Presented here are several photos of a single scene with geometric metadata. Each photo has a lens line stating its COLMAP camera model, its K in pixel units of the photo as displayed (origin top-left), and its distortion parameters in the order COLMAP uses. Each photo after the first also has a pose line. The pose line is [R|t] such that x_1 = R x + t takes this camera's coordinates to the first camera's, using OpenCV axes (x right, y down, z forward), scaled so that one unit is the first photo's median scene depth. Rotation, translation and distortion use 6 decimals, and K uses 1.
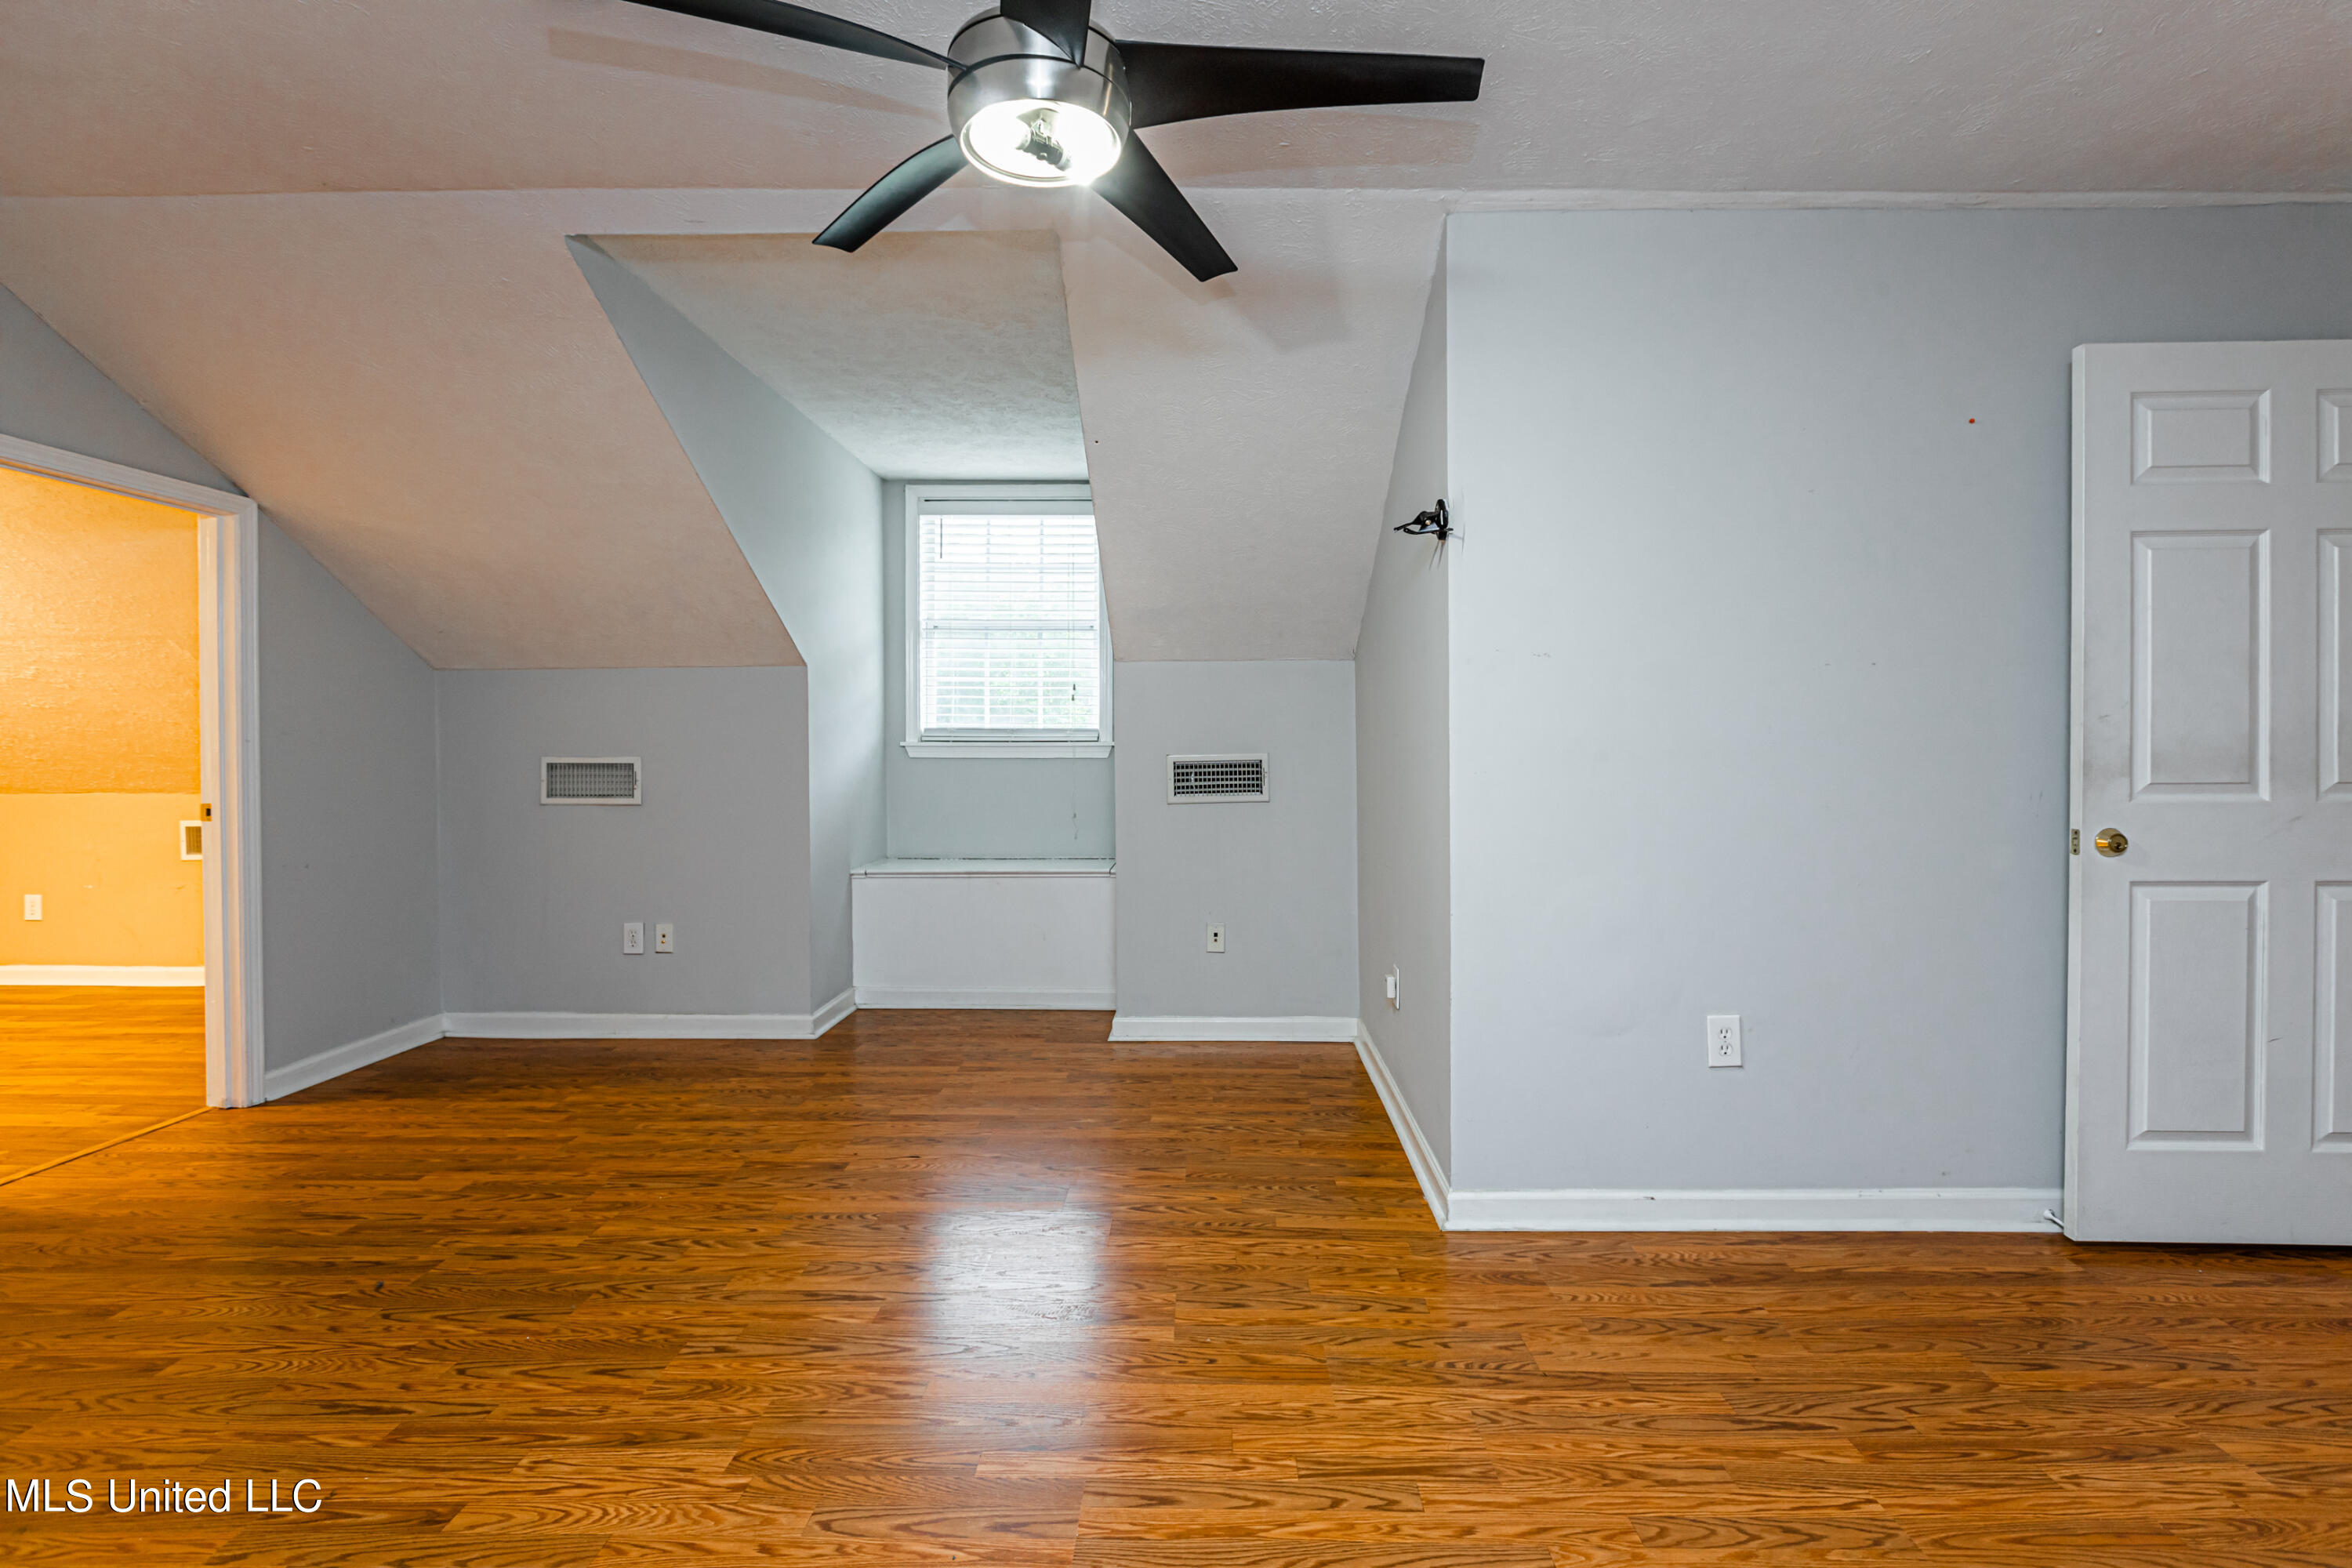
lens RADIAL K [[1061.1, 0, 1228.9], [0, 1061.1, 750.3], [0, 0, 1]] dist [-0.000659, -0.000597]
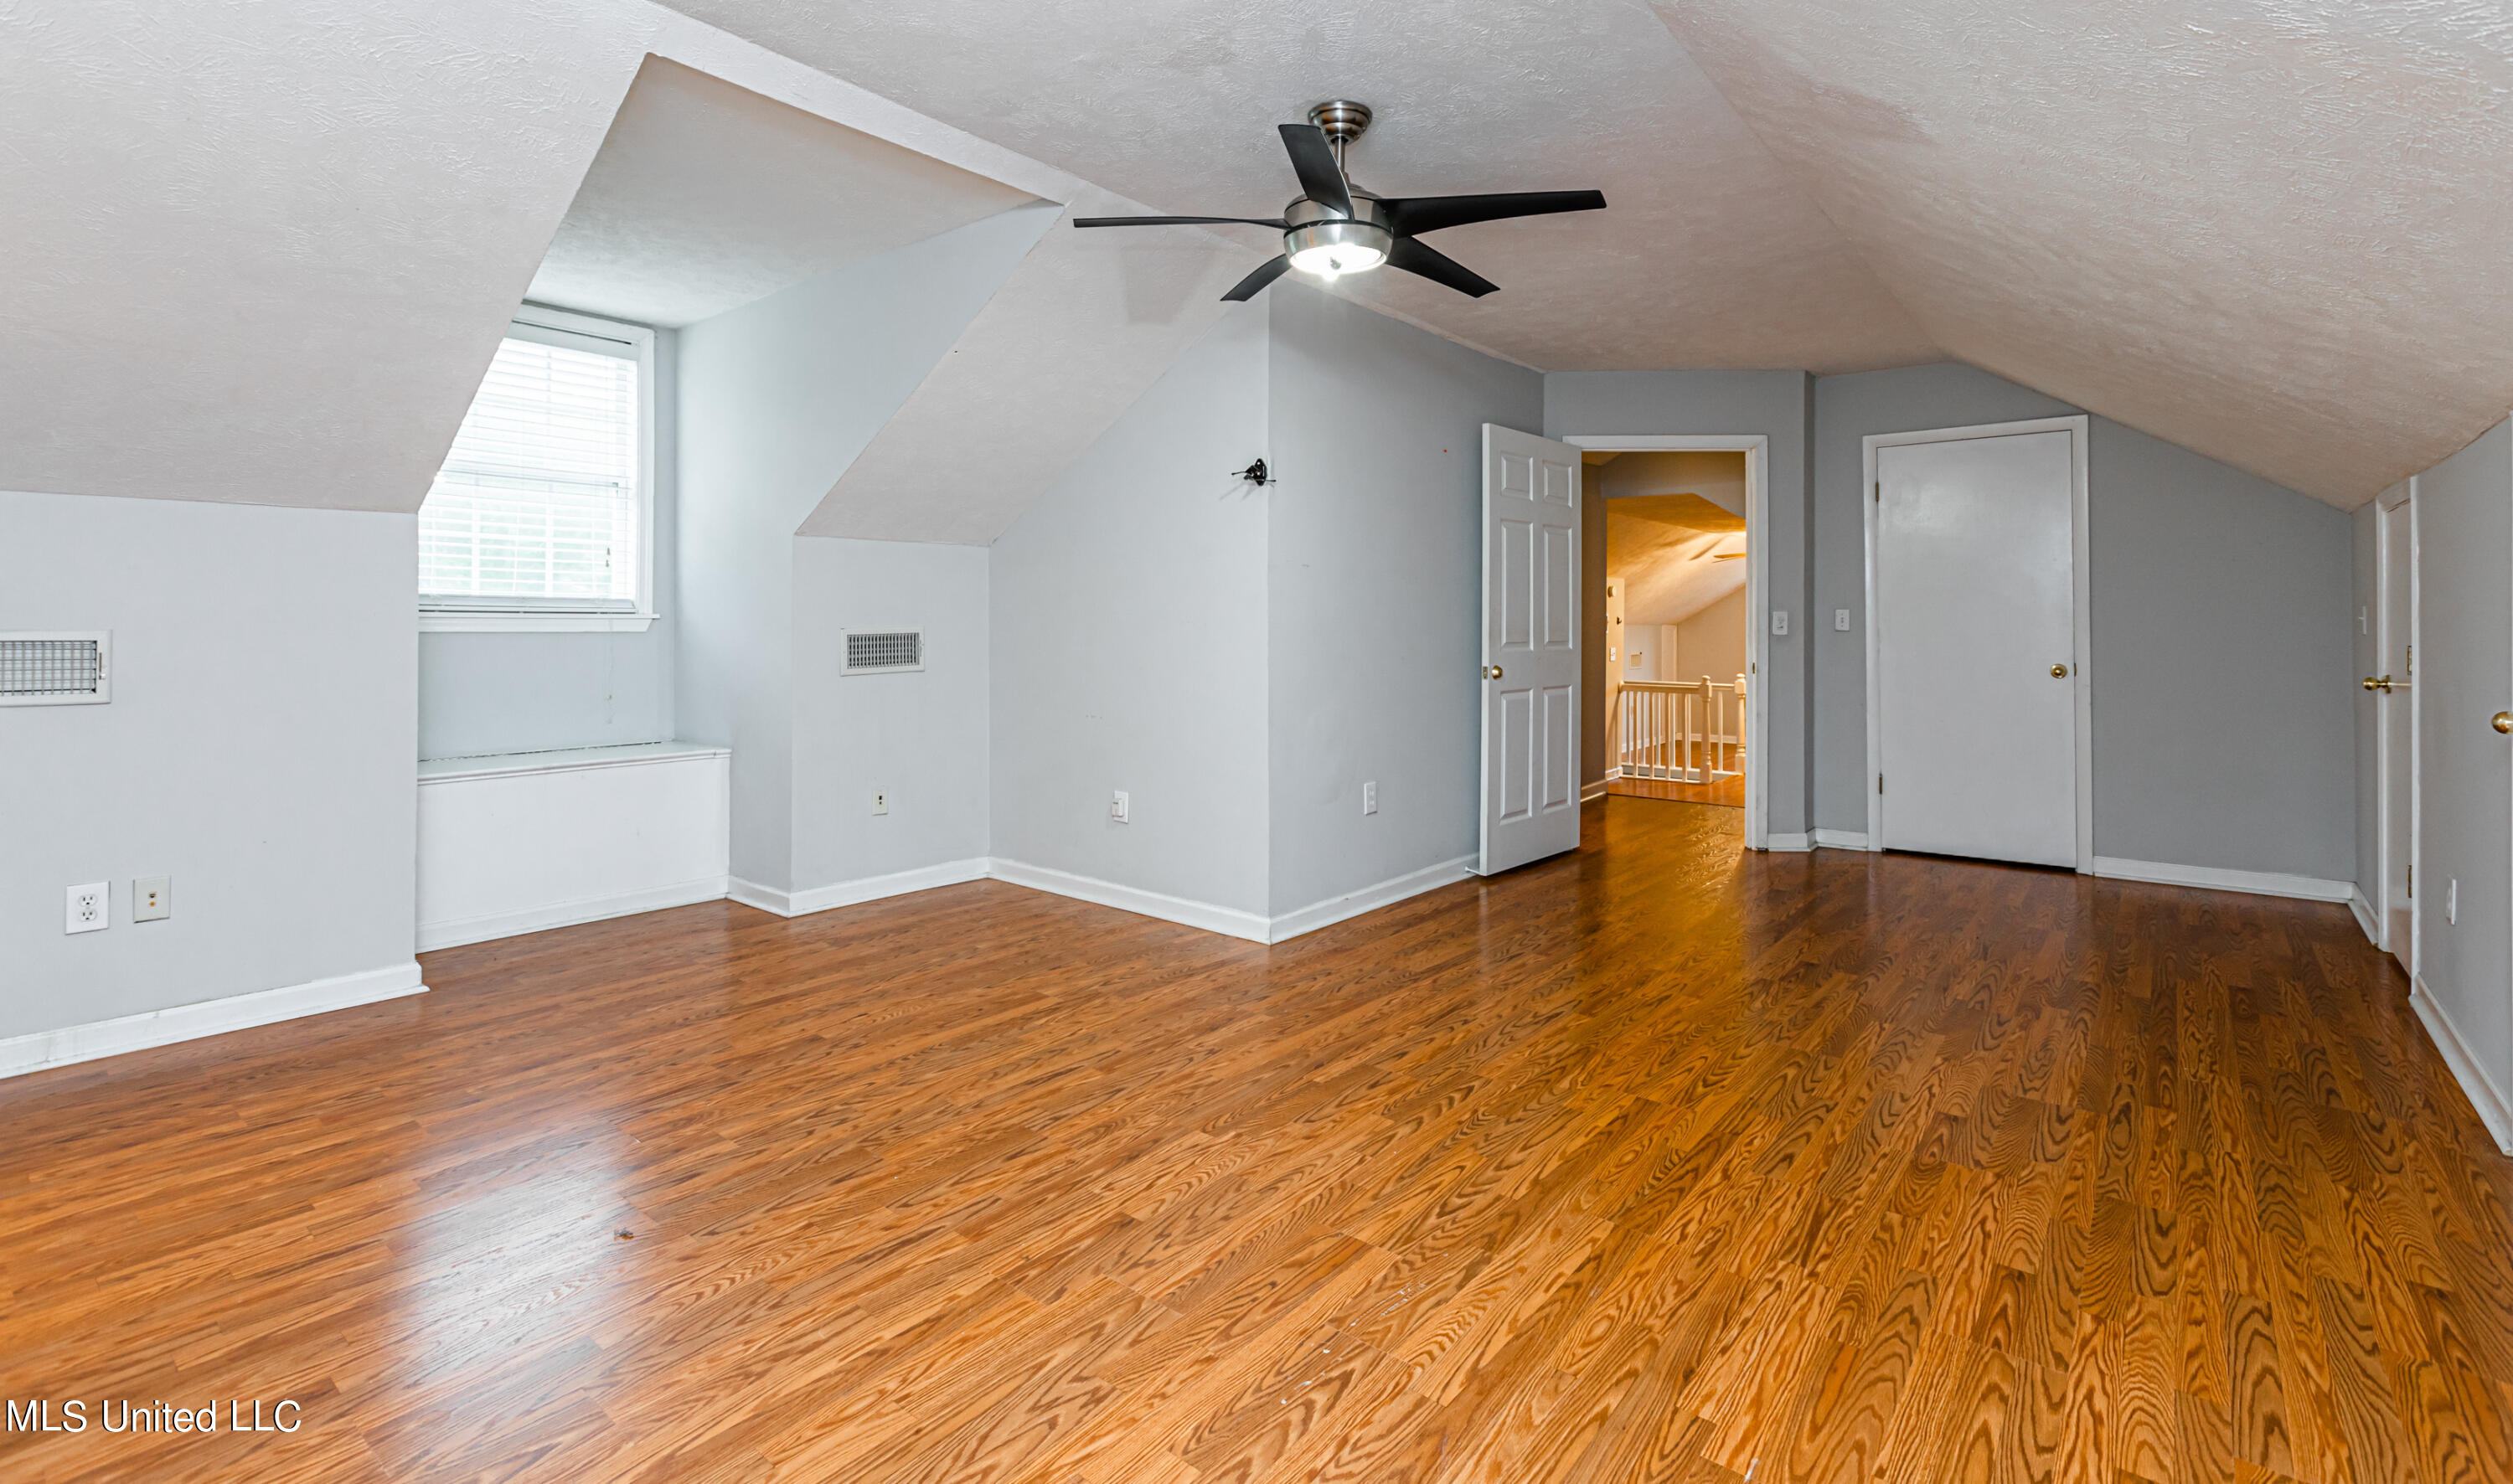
lens RADIAL K [[1094.3, 0, 1261.9], [0, 1094.3, 613.7], [0, 0, 1]] dist [-0.000189, 0.000025]
pose [[0.642250, 0.008997, 0.766443, -0.826322], [-0.004894, 0.999959, -0.007638, -0.005740], [-0.766480, 0.001154, 0.642267, 0.004145]]
